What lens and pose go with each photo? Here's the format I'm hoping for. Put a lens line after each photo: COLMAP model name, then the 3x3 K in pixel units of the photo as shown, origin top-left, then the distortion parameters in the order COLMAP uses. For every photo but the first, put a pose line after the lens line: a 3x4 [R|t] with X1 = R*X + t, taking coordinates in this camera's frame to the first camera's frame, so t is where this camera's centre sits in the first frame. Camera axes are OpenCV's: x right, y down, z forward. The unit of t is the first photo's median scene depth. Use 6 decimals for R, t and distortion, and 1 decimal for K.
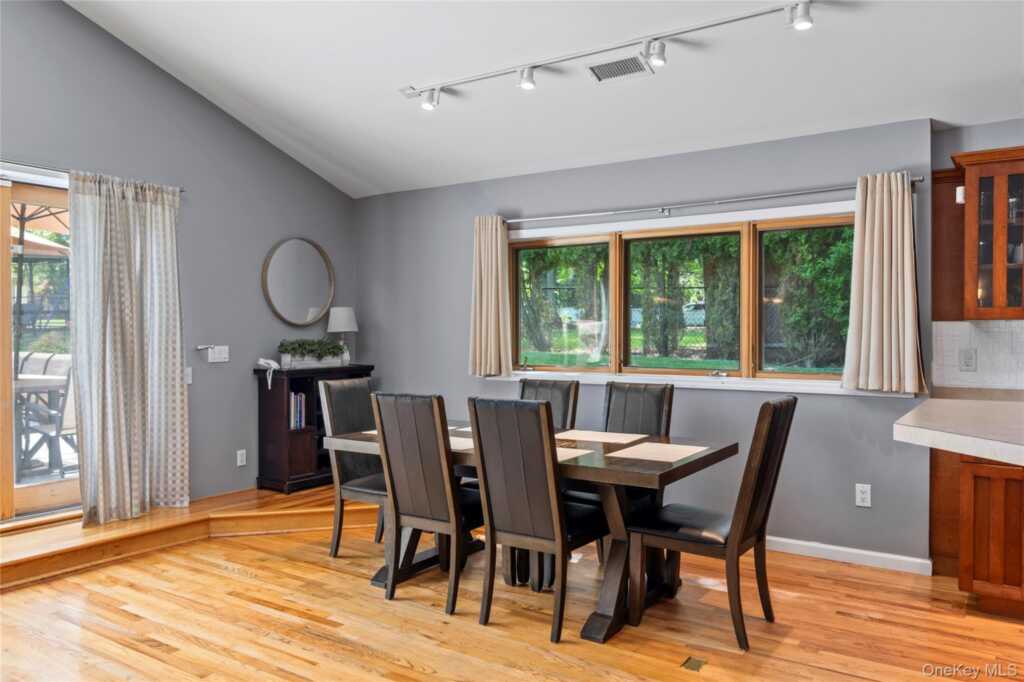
lens RADIAL K [[758.8, 0, 512.0], [0, 758.8, 341.0], [0, 0, 1]] dist [-0.005776, -0.001894]
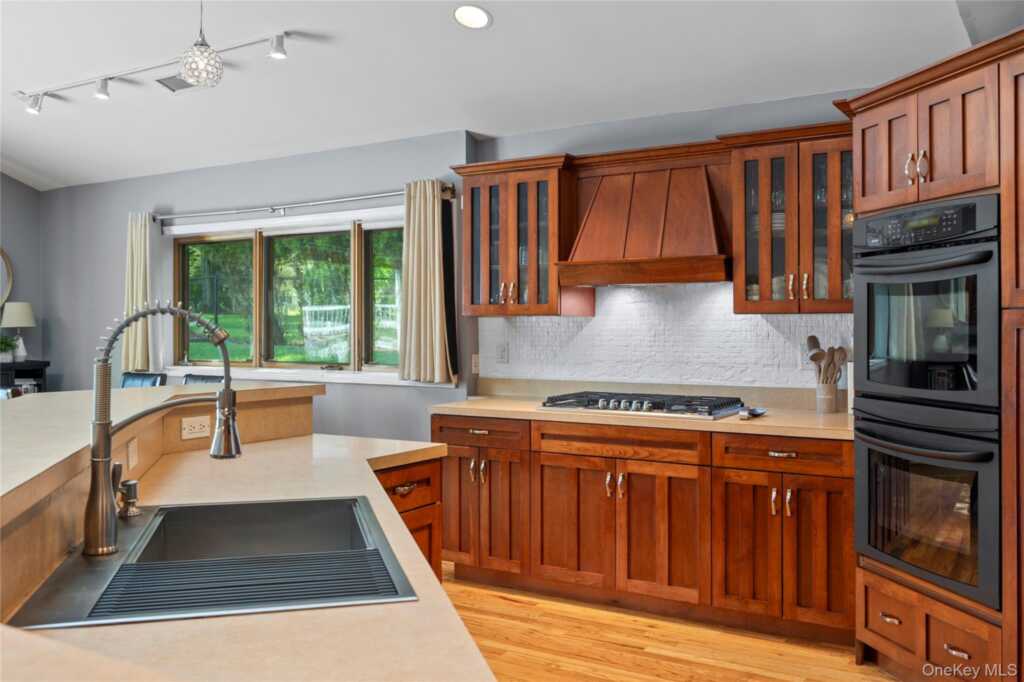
lens RADIAL K [[911.8, 0, 510.6], [0, 911.8, 320.7], [0, 0, 1]] dist [0.000957, -0.002034]
pose [[0.999427, -0.002135, 0.033783, 0.514914], [0.002692, 0.999861, -0.016461, 0.000427], [-0.033743, 0.016543, 0.999294, -0.274375]]
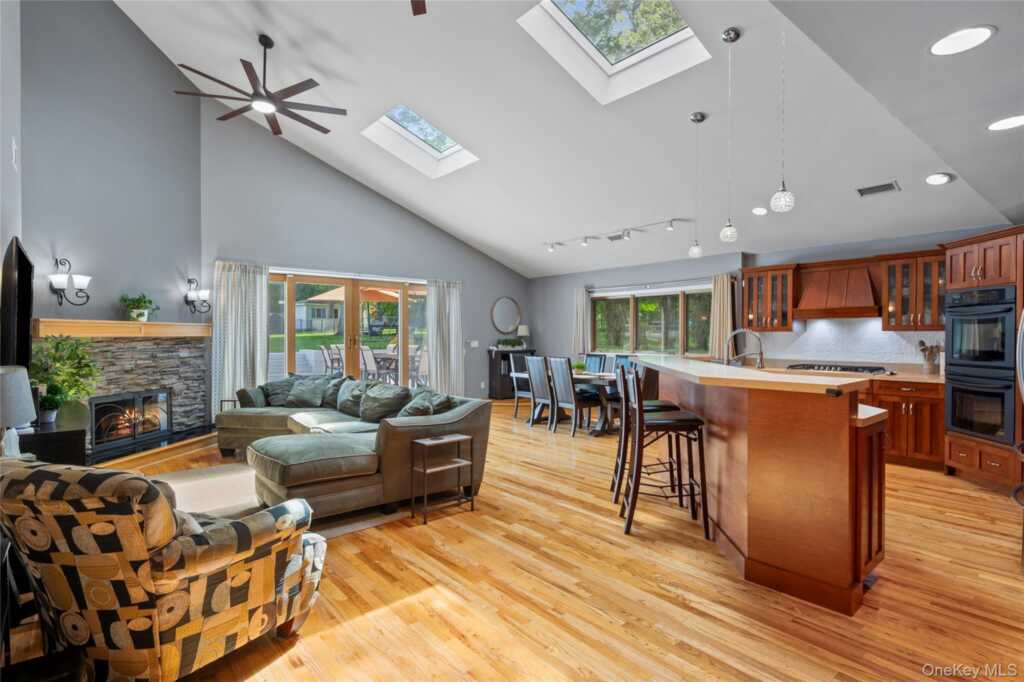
lens RADIAL K [[519.8, 0, 512.4], [0, 519.8, 339.3], [0, 0, 1]] dist [-0.002347, -0.000321]
pose [[0.960663, 0.005007, -0.277671, 0.269982], [-0.006891, 0.999959, -0.005809, 0.011845], [0.277631, 0.007494, 0.960659, -0.789733]]
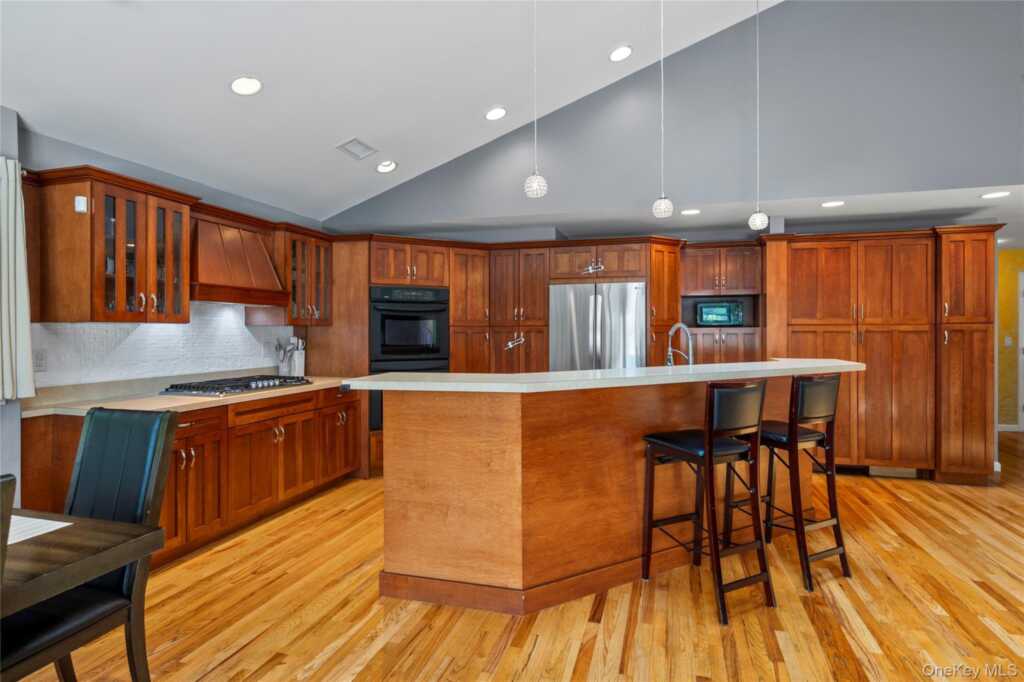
lens RADIAL K [[548.1, 0, 511.1], [0, 548.1, 334.0], [0, 0, 1]] dist [-0.002566, 0.000143]
pose [[-0.307559, -0.002036, 0.951527, -0.270663], [0.015595, 0.999853, 0.007181, -0.005940], [-0.951401, 0.017047, -0.307482, 0.559135]]
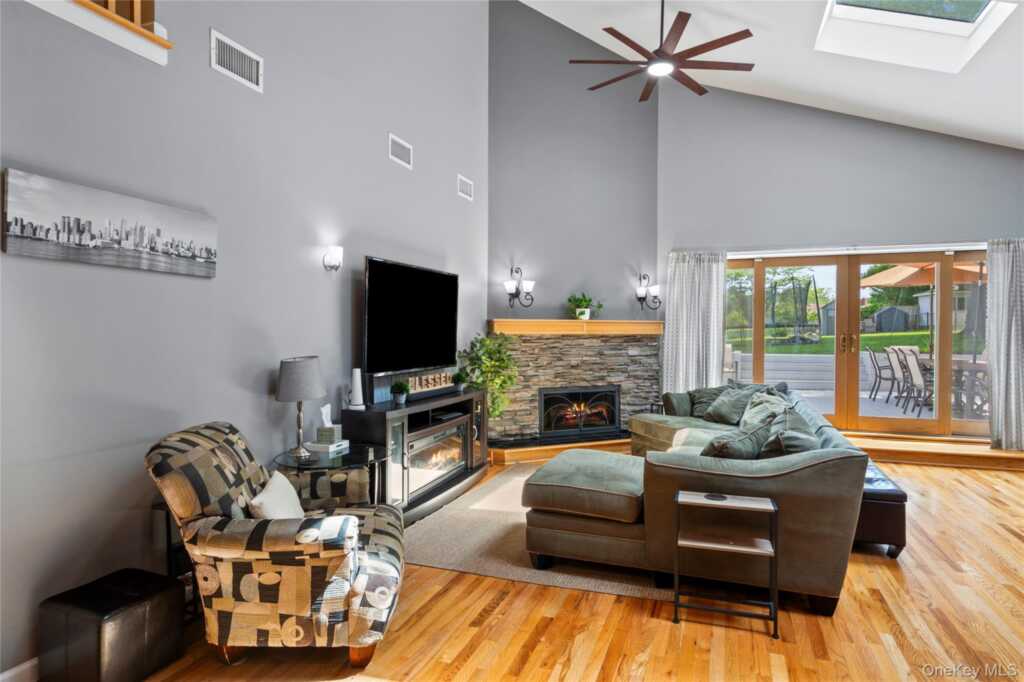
lens RADIAL K [[579.0, 0, 514.9], [0, 579.0, 338.9], [0, 0, 1]] dist [-0.001309, -0.000167]
pose [[0.237540, 0.013551, -0.971283, 0.442455], [-0.017052, 0.999807, 0.009779, 0.004951], [0.971228, 0.014240, 0.237725, -0.355697]]
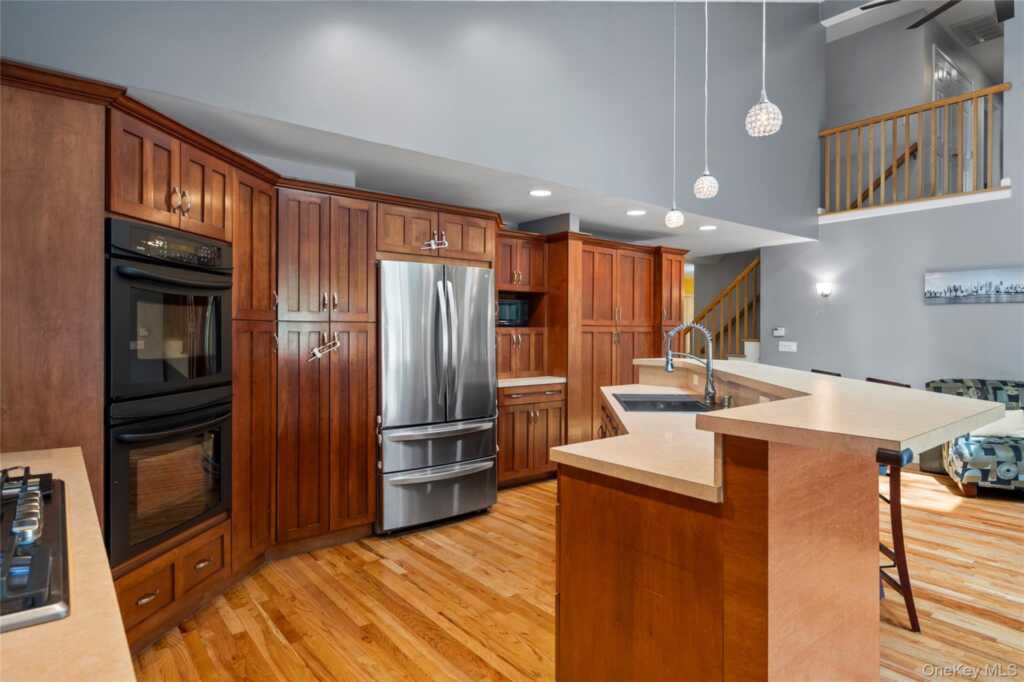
lens RADIAL K [[579.0, 0, 514.9], [0, 579.0, 338.9], [0, 0, 1]] dist [-0.001309, -0.000167]
pose [[-0.954811, -0.003397, 0.297193, 0.385378], [0.003935, 0.999703, 0.024068, -0.008878], [-0.297187, 0.024149, -0.954514, 0.839434]]
